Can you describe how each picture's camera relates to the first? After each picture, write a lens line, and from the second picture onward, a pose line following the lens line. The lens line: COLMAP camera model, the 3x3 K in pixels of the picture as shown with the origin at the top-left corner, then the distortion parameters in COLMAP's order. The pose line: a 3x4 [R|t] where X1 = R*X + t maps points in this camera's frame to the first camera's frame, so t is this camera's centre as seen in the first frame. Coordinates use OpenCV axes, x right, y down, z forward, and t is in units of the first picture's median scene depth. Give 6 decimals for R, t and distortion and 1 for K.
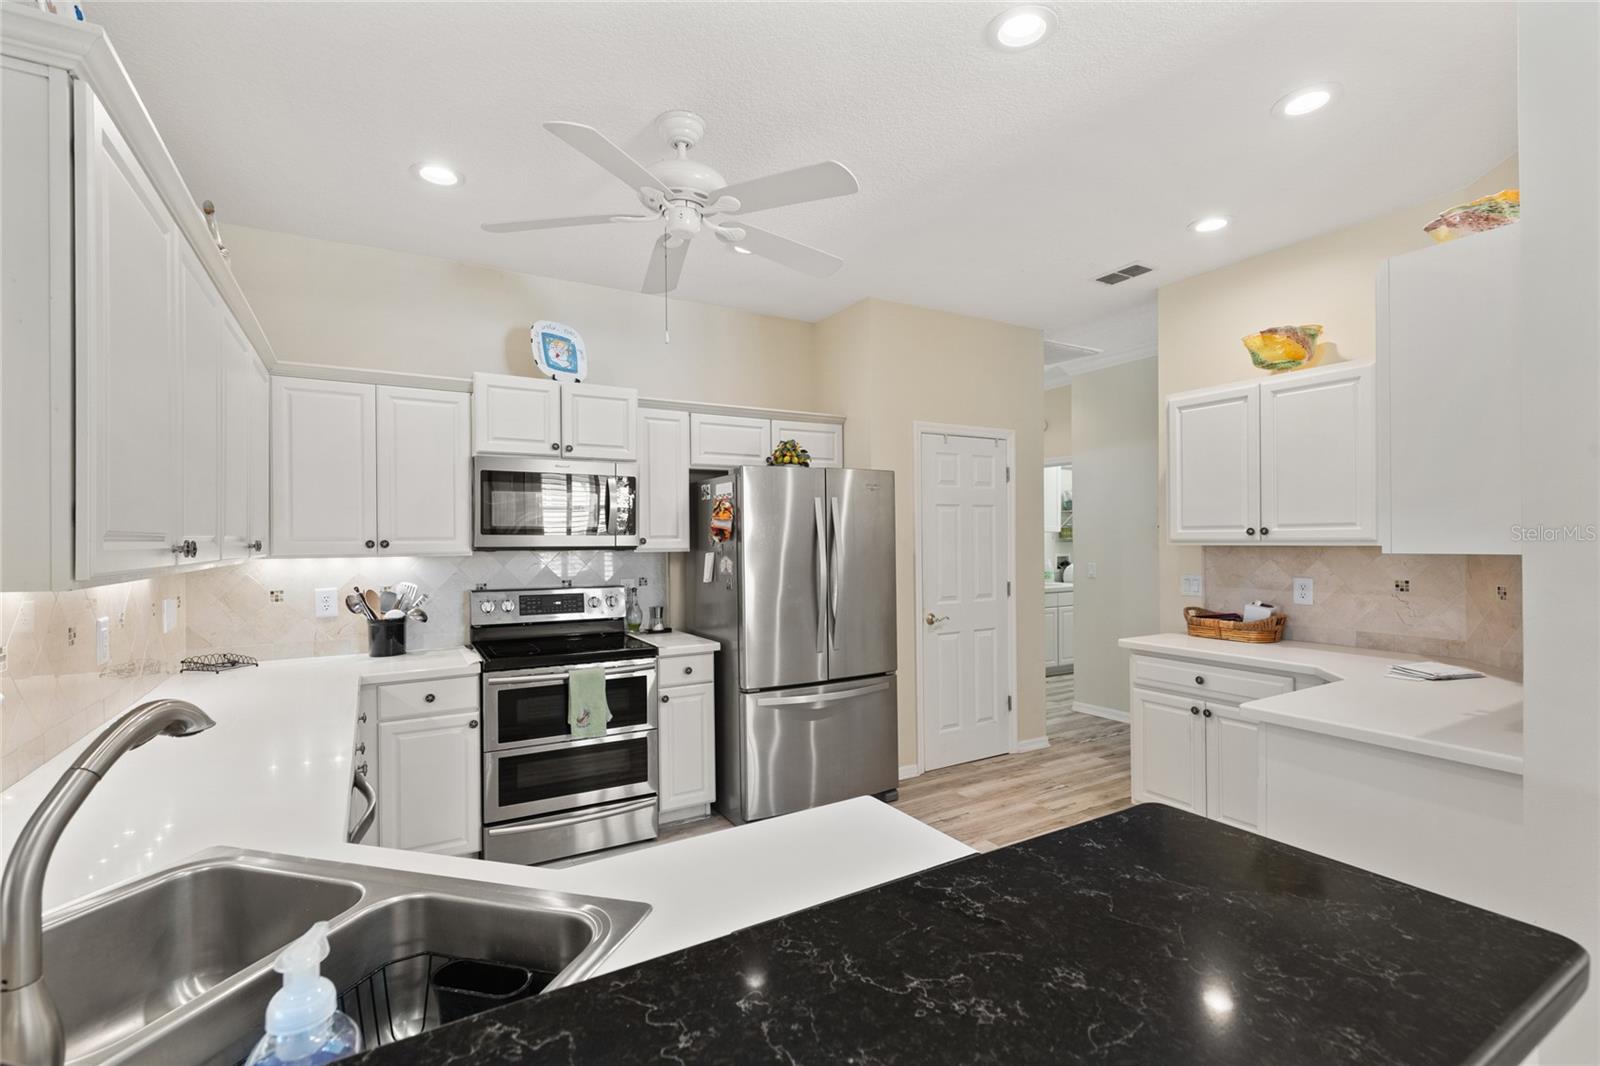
lens RADIAL K [[722.5, 0, 799.8], [0, 722.5, 538.0], [0, 0, 1]] dist [0.002929, -0.000062]
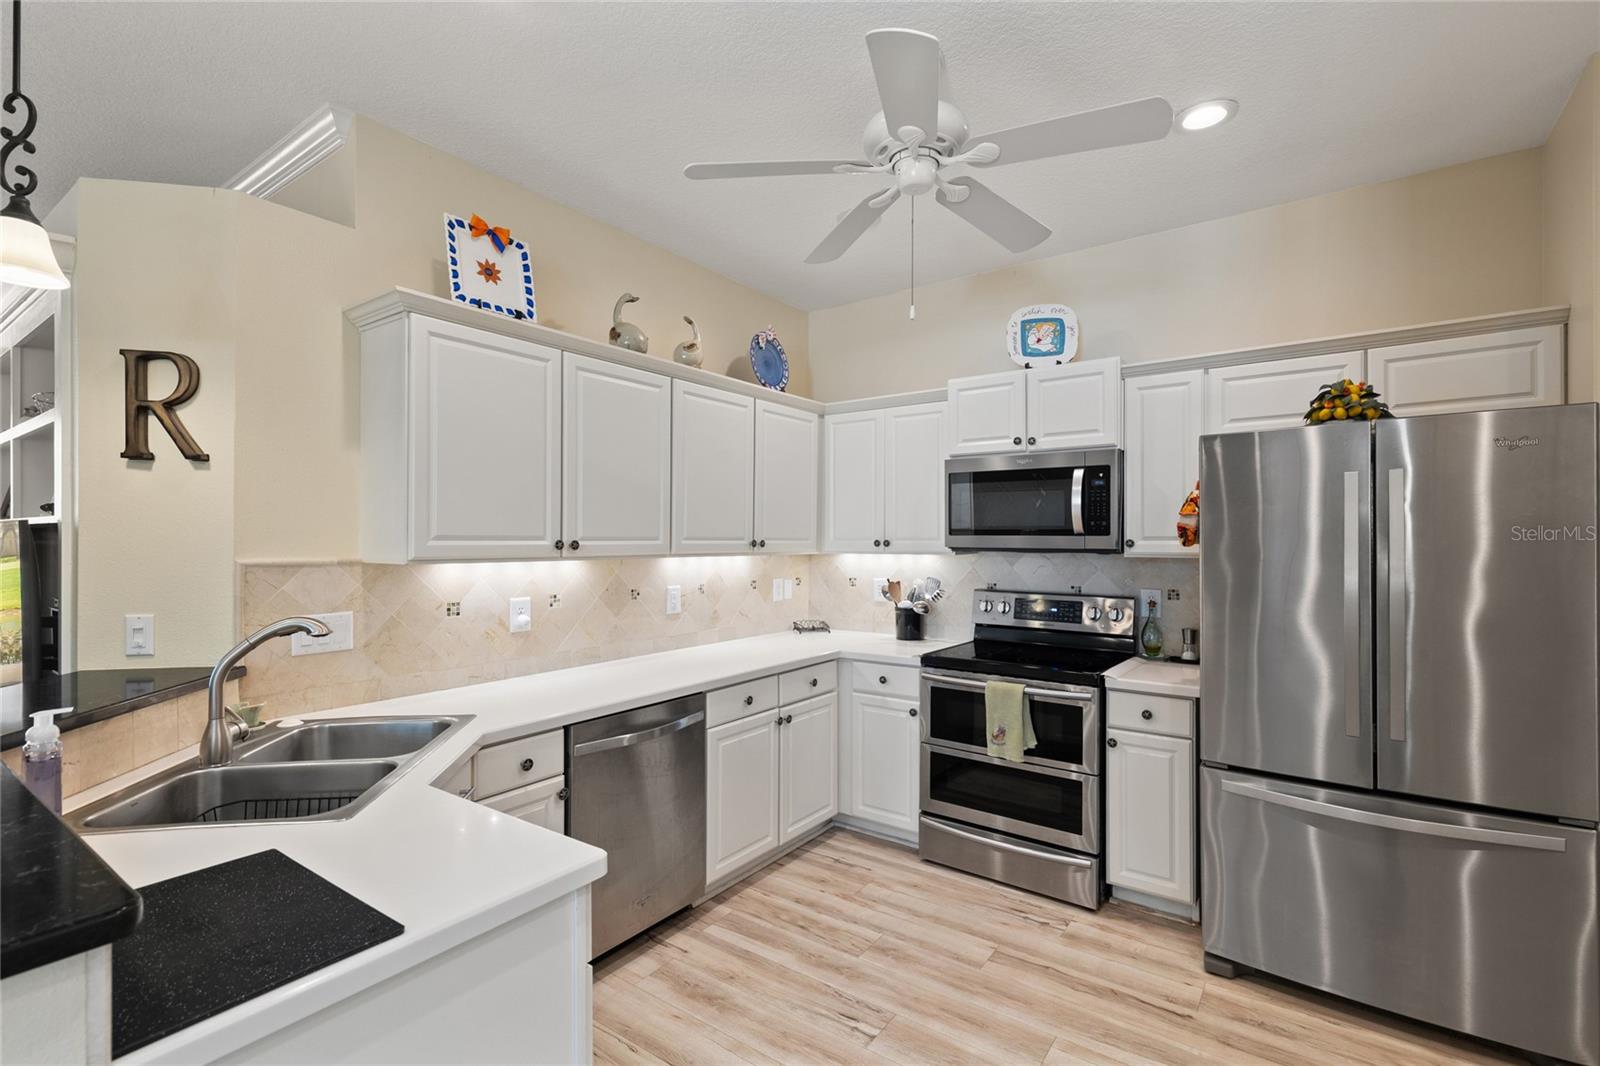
lens RADIAL K [[722.5, 0, 807.1], [0, 722.5, 538.6], [0, 0, 1]] dist [0.002929, -0.000062]
pose [[0.402677, 0.005537, -0.915325, 0.411937], [-0.004915, 0.999980, 0.003887, -0.002596], [0.915329, 0.002933, 0.402696, 0.381782]]
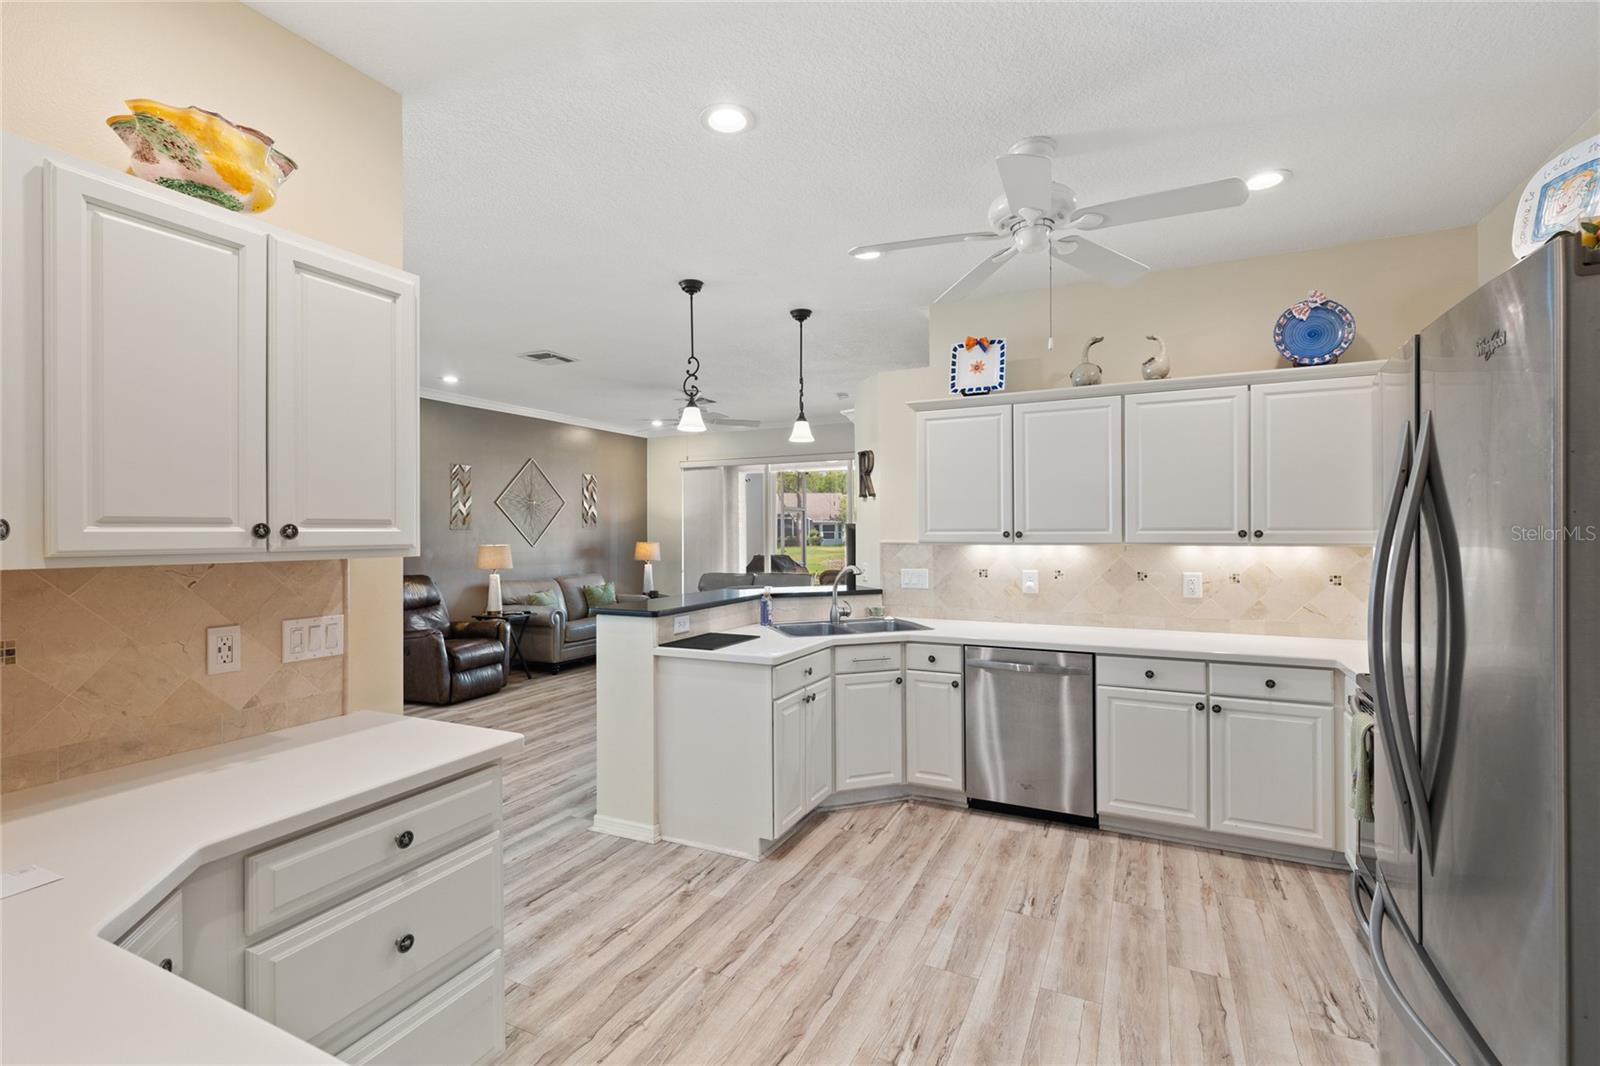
lens RADIAL K [[722.5, 0, 805.6], [0, 722.5, 526.5], [0, 0, 1]] dist [0.002929, -0.000062]
pose [[-0.833013, 0.007918, -0.553197, 0.521883], [0.009437, 0.999955, 0.000101, -0.007992], [0.553173, -0.005137, -0.833050, 1.299476]]
